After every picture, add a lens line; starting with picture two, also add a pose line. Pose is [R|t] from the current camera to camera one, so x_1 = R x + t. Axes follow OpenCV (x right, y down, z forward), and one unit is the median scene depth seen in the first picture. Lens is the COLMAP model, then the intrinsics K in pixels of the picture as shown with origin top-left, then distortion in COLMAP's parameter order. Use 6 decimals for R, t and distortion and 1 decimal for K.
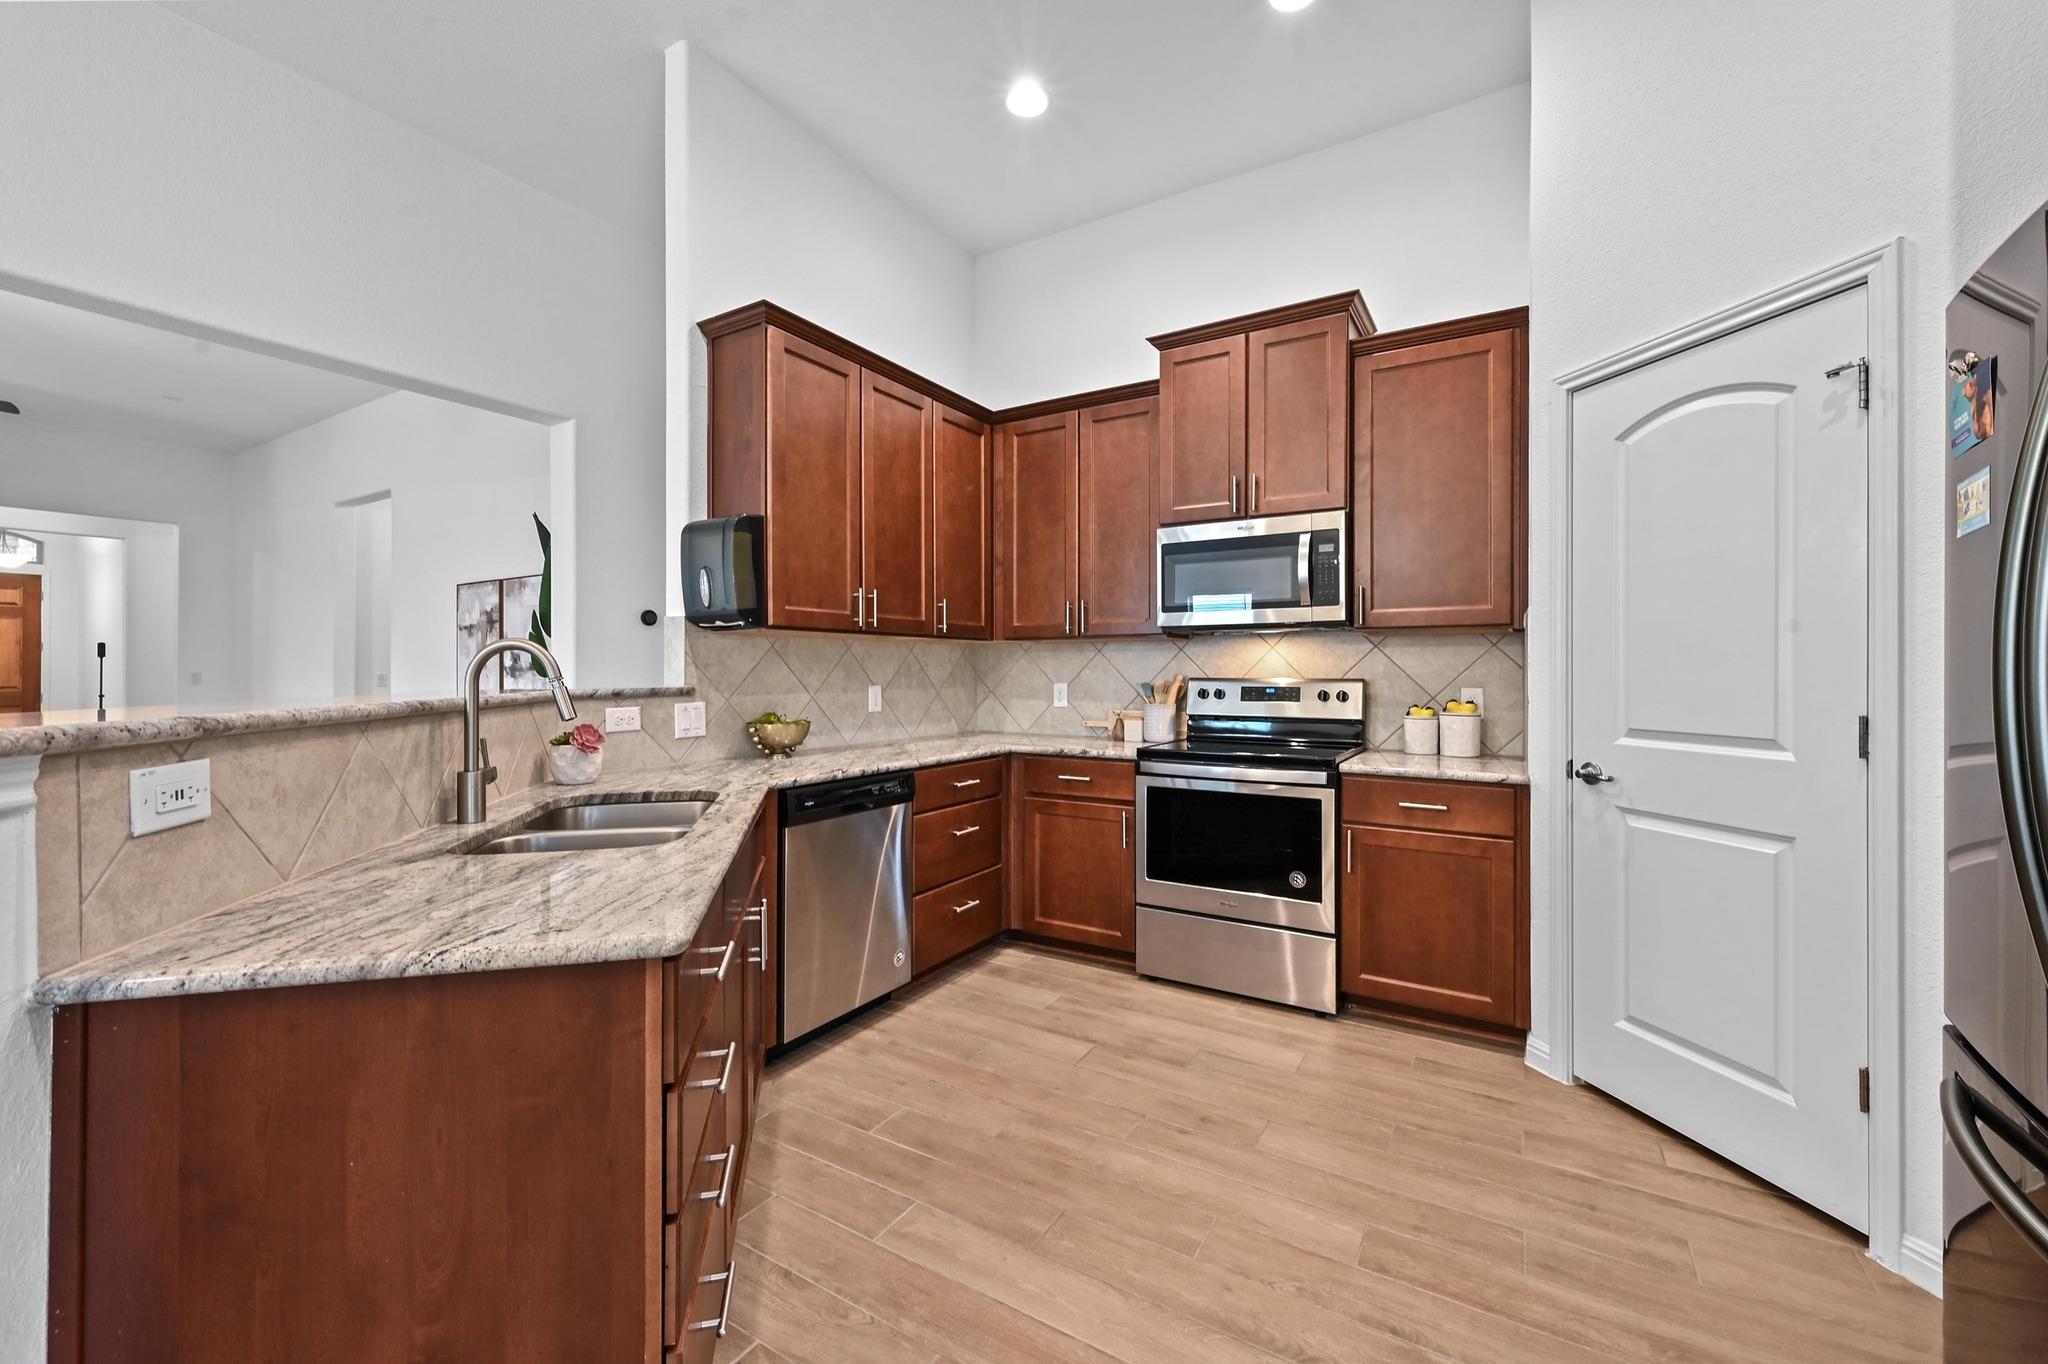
lens RADIAL K [[812.8, 0, 1029.7], [0, 812.8, 674.1], [0, 0, 1]] dist [0.002687, -0.000315]
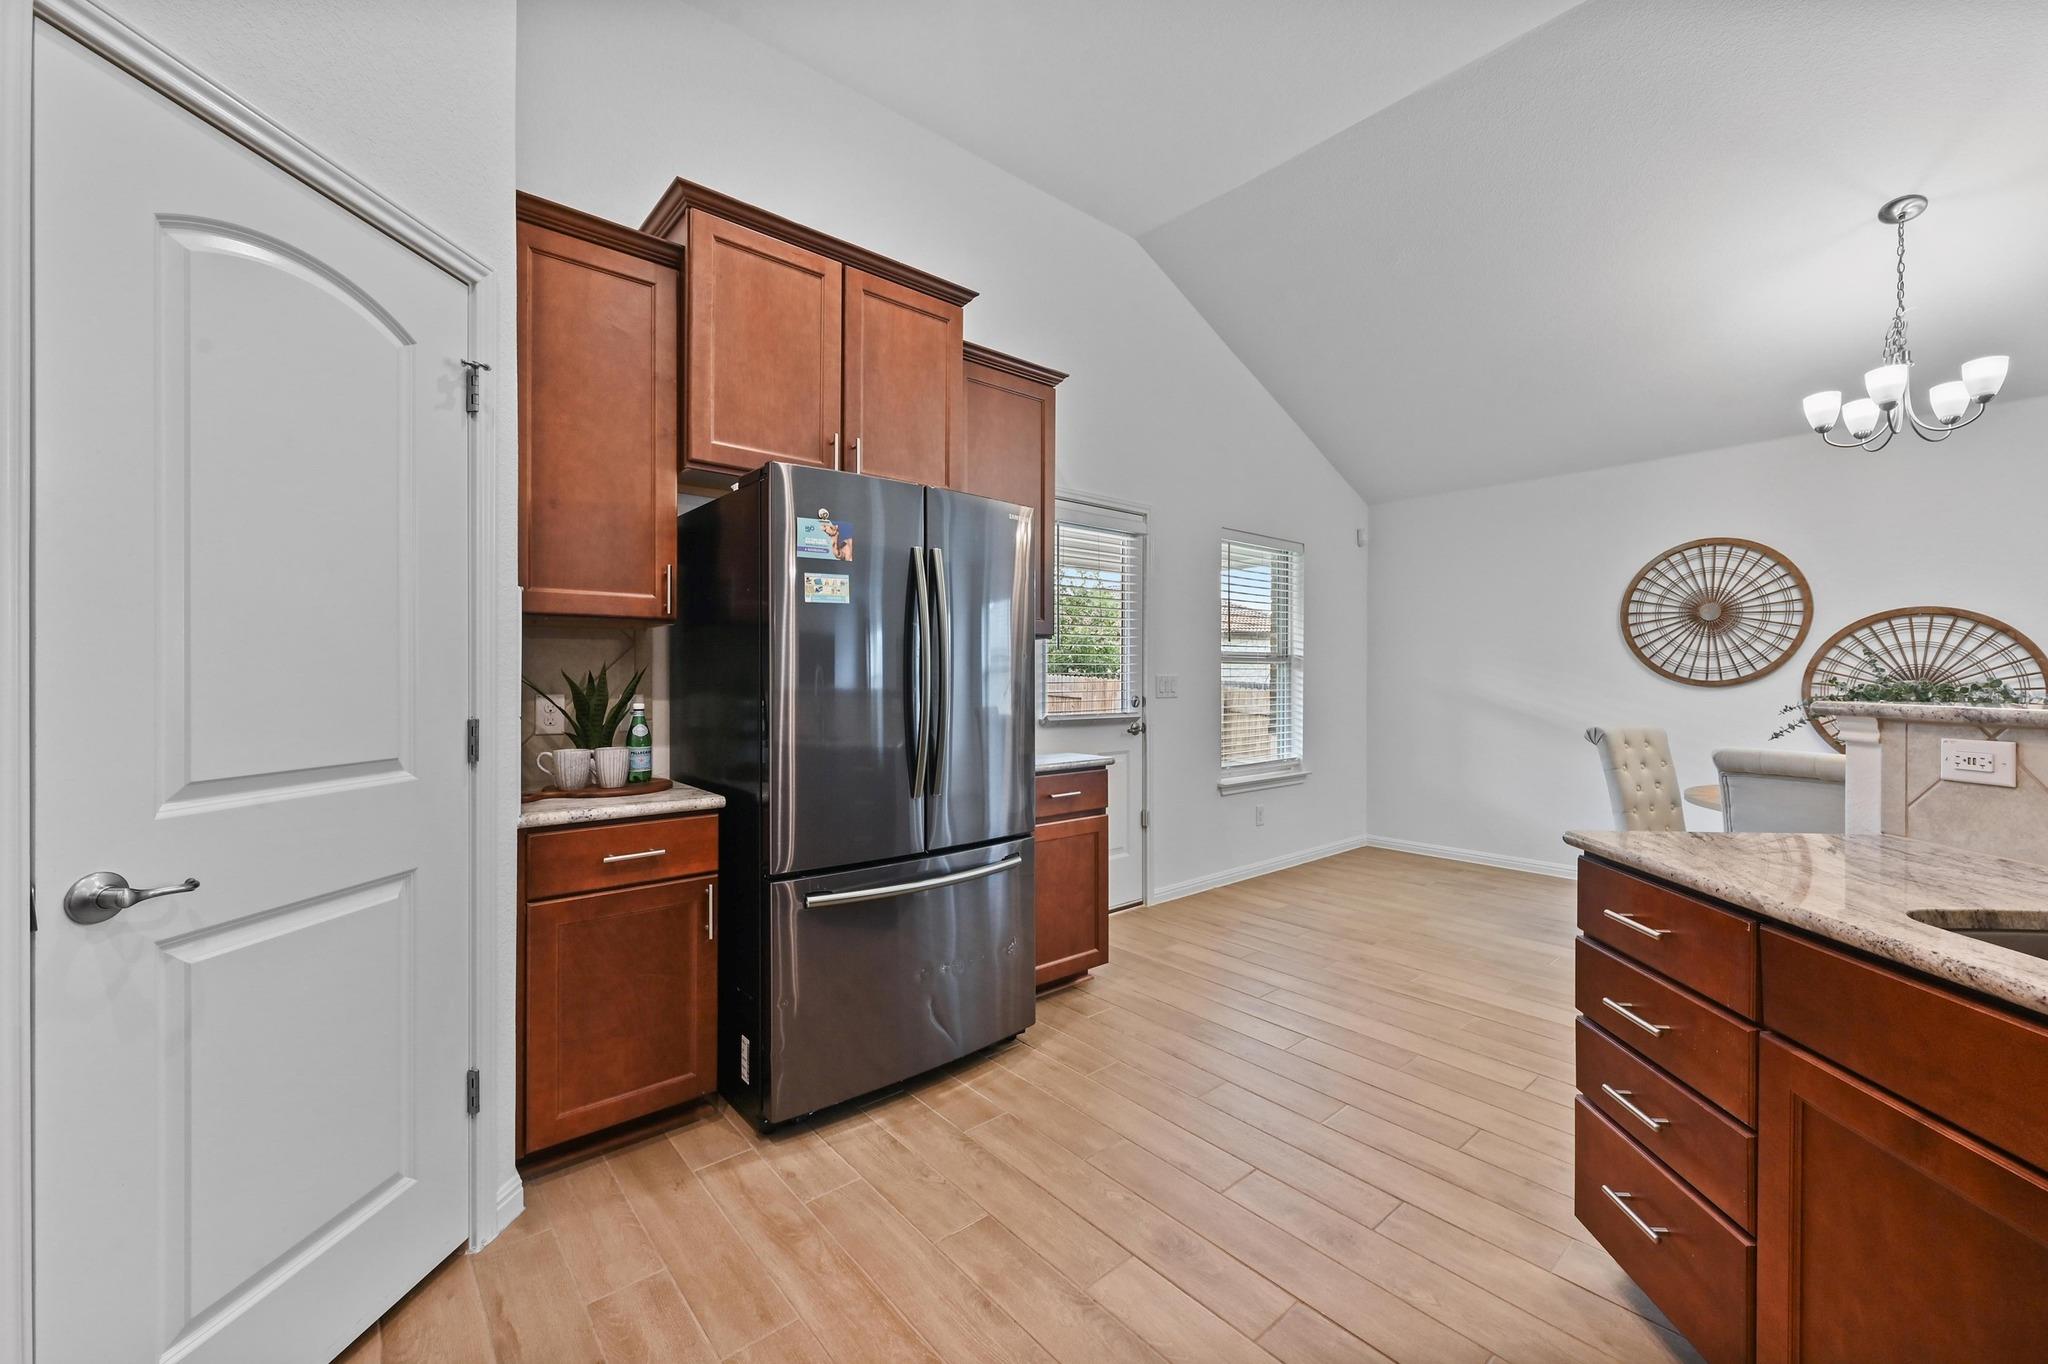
lens RADIAL K [[812.8, 0, 1022.3], [0, 812.8, 672.7], [0, 0, 1]] dist [0.002687, -0.000315]
pose [[-0.951047, -0.001047, 0.309045, 0.045607], [0.000046, 0.999994, 0.003530, -0.005623], [-0.309047, 0.003372, -0.951041, 1.119184]]
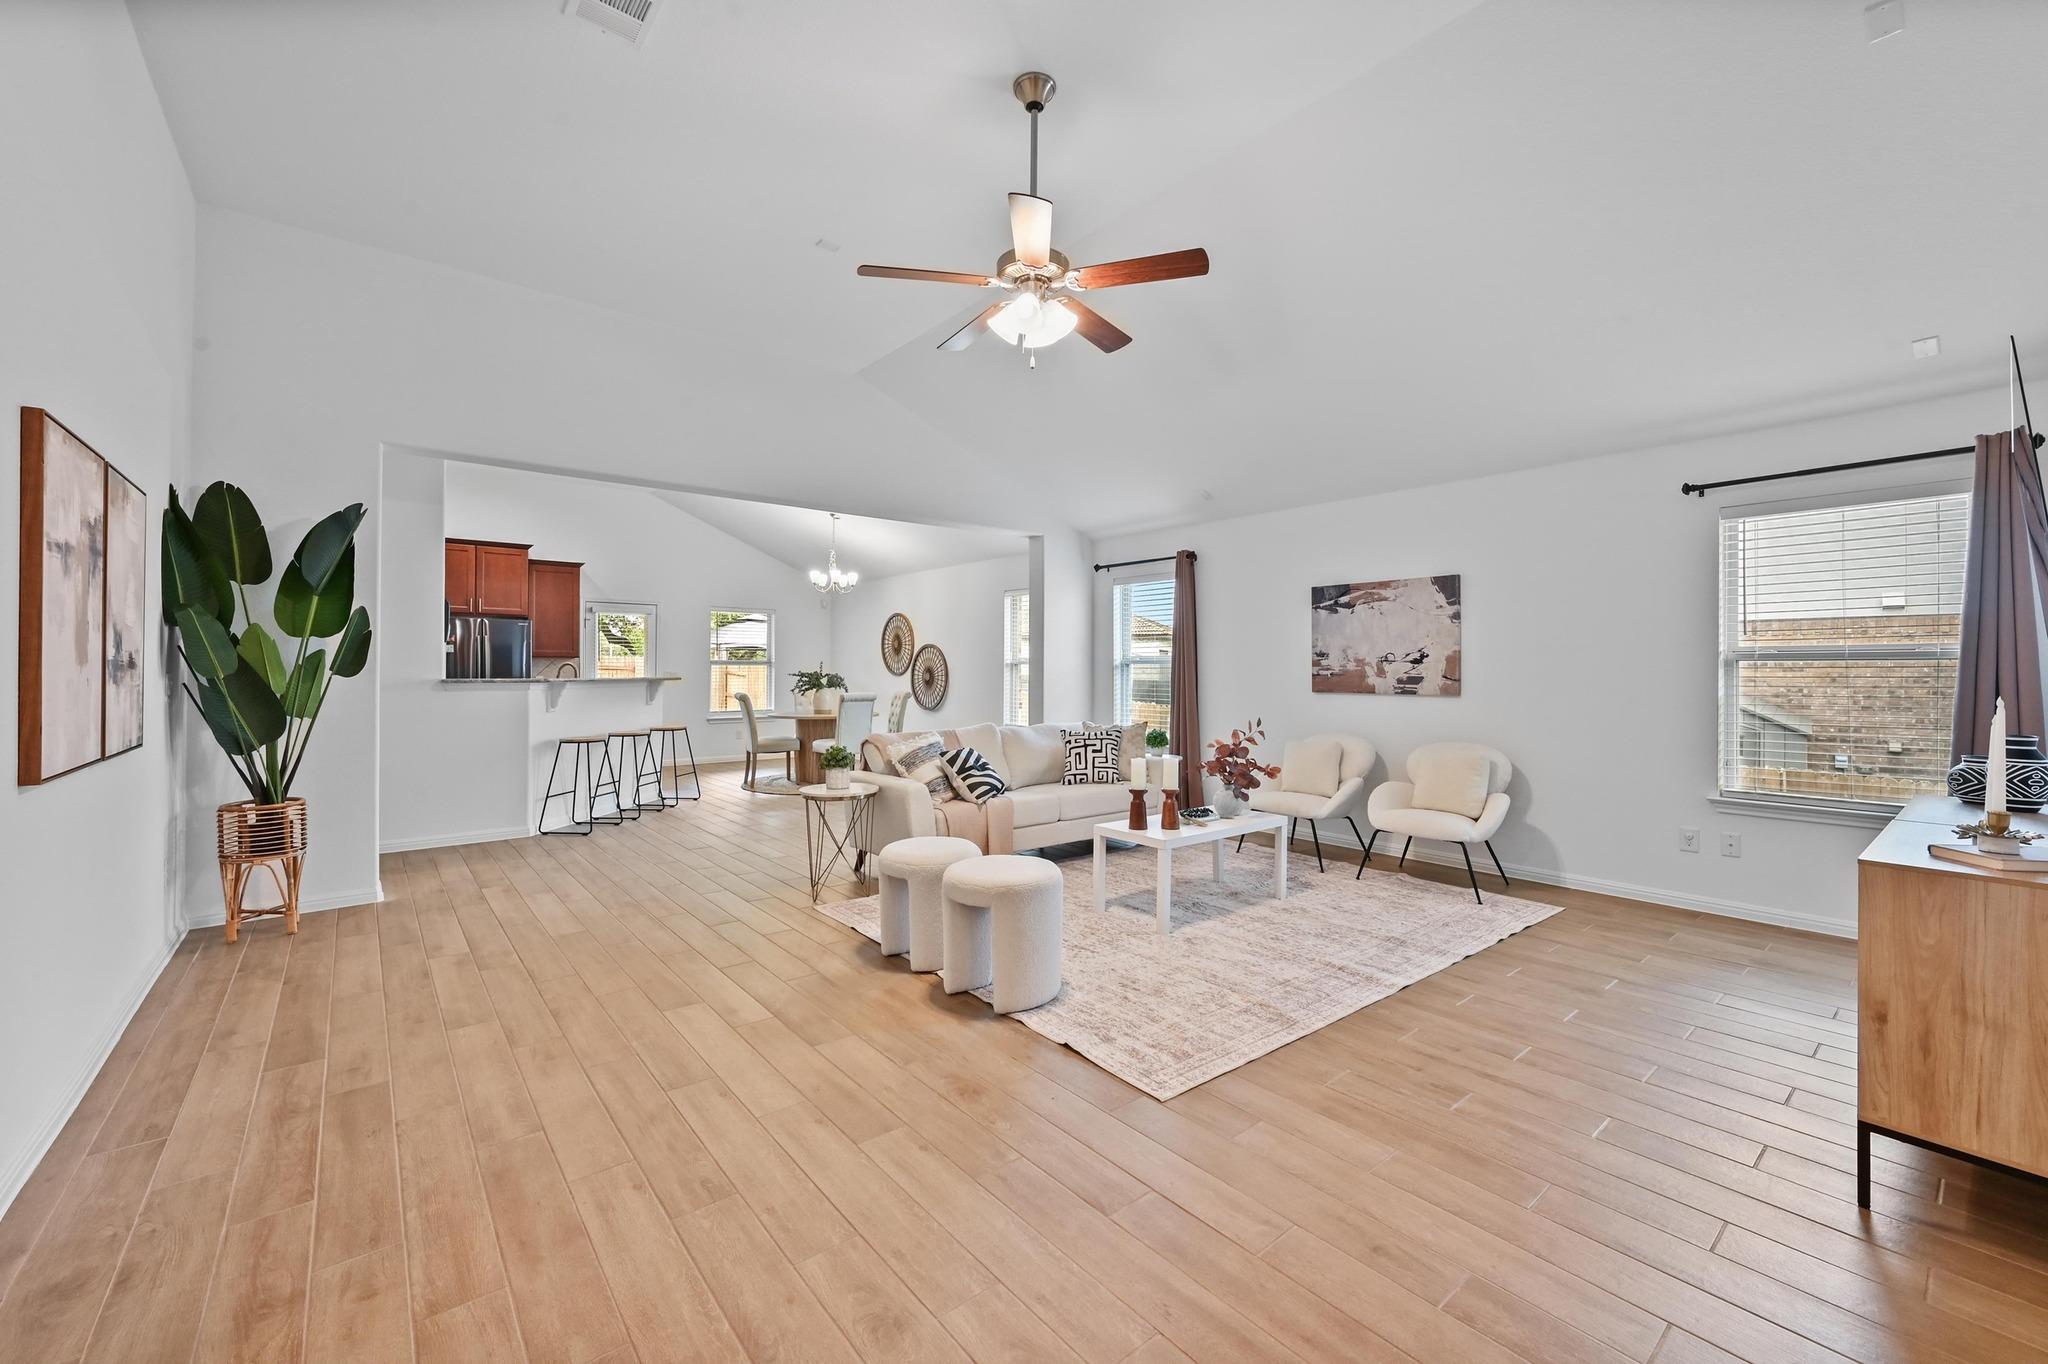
lens RADIAL K [[812.8, 0, 1039.7], [0, 812.8, 669.7], [0, 0, 1]] dist [0.002687, -0.000315]
pose [[-0.945536, 0.002753, 0.325507, -2.629802], [0.004002, 0.999987, 0.003167, -0.008396], [-0.325494, 0.004297, -0.945534, 2.584016]]
